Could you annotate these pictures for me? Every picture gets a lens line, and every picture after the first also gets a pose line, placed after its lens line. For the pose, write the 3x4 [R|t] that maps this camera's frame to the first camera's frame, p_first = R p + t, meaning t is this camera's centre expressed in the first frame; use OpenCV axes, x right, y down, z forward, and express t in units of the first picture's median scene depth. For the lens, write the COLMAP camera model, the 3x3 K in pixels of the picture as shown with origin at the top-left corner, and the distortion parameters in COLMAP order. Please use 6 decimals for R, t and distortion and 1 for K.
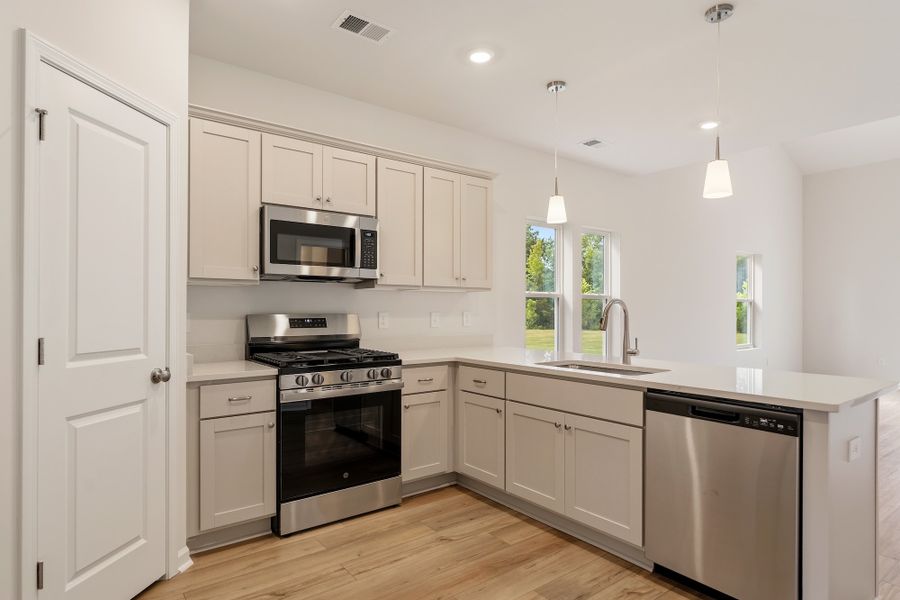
lens RADIAL K [[507.8, 0, 454.4], [0, 507.8, 305.7], [0, 0, 1]] dist [-0.004503, -0.001650]
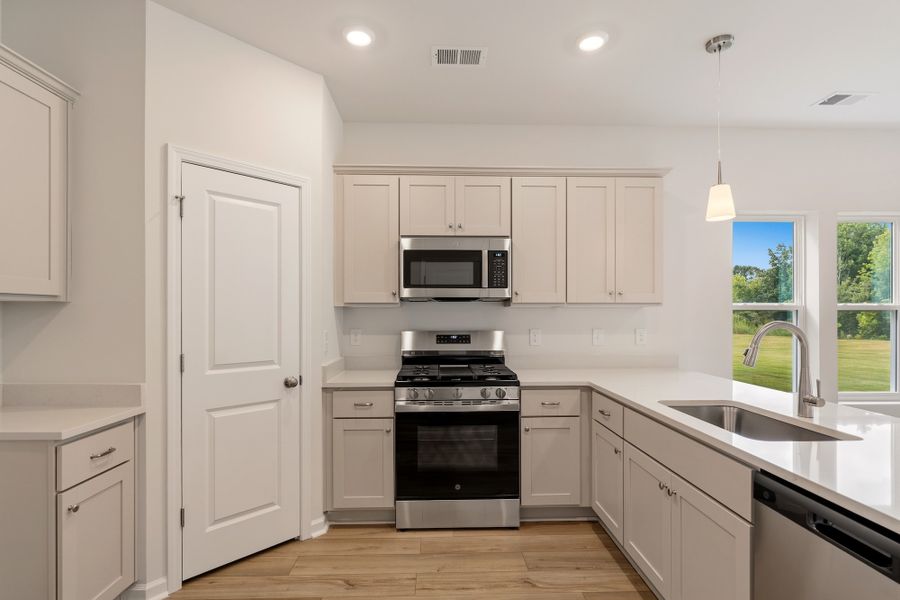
lens RADIAL K [[446.0, 0, 446.3], [0, 446.0, 311.9], [0, 0, 1]] dist [-0.004880, -0.000392]
pose [[0.806360, -0.003875, -0.591413, 0.311459], [0.006047, 0.999980, 0.001692, -0.030660], [0.591395, -0.004940, 0.806367, 0.239622]]
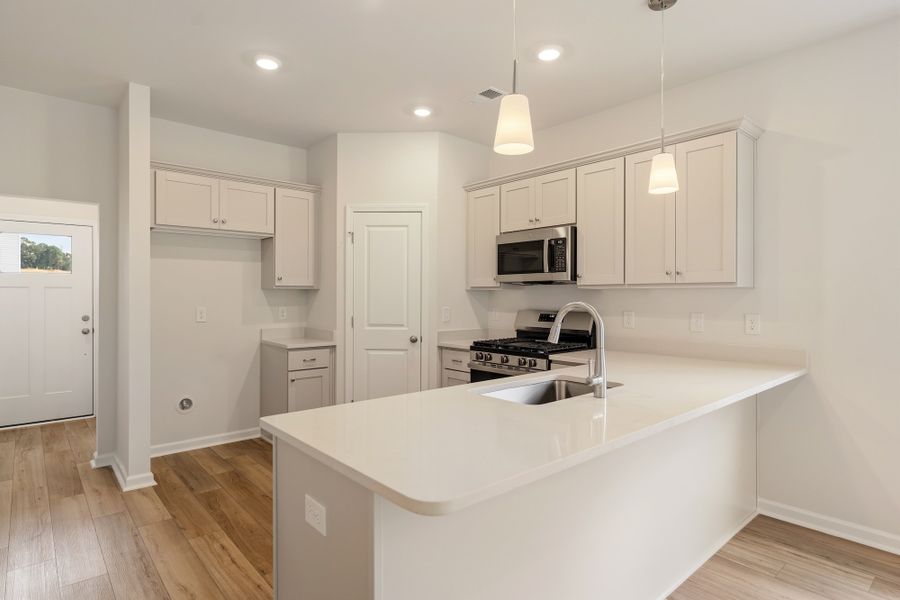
lens RADIAL K [[472.9, 0, 447.9], [0, 472.9, 295.7], [0, 0, 1]] dist [0.000475, 0.001167]
pose [[0.053364, -0.002677, -0.998572, 0.977443], [0.004959, 0.999985, -0.002415, -0.021297], [0.998563, -0.004823, 0.053377, 0.782034]]
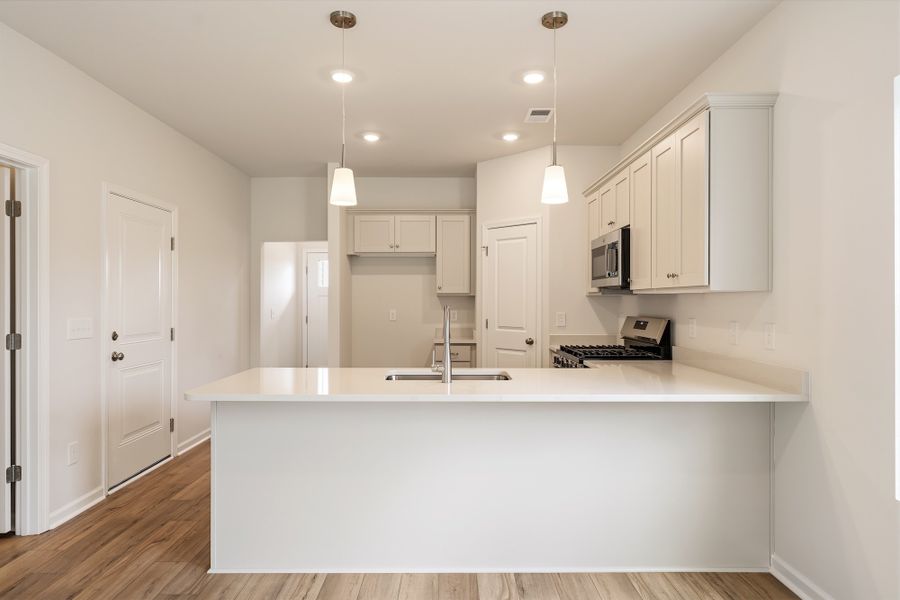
lens RADIAL K [[507.8, 0, 454.1], [0, 507.8, 297.4], [0, 0, 1]] dist [-0.004503, -0.001650]
pose [[-0.602681, -0.006248, -0.797958, 1.020903], [0.004961, 0.999921, -0.011576, -0.019763], [0.797967, -0.010935, -0.602602, 1.550431]]
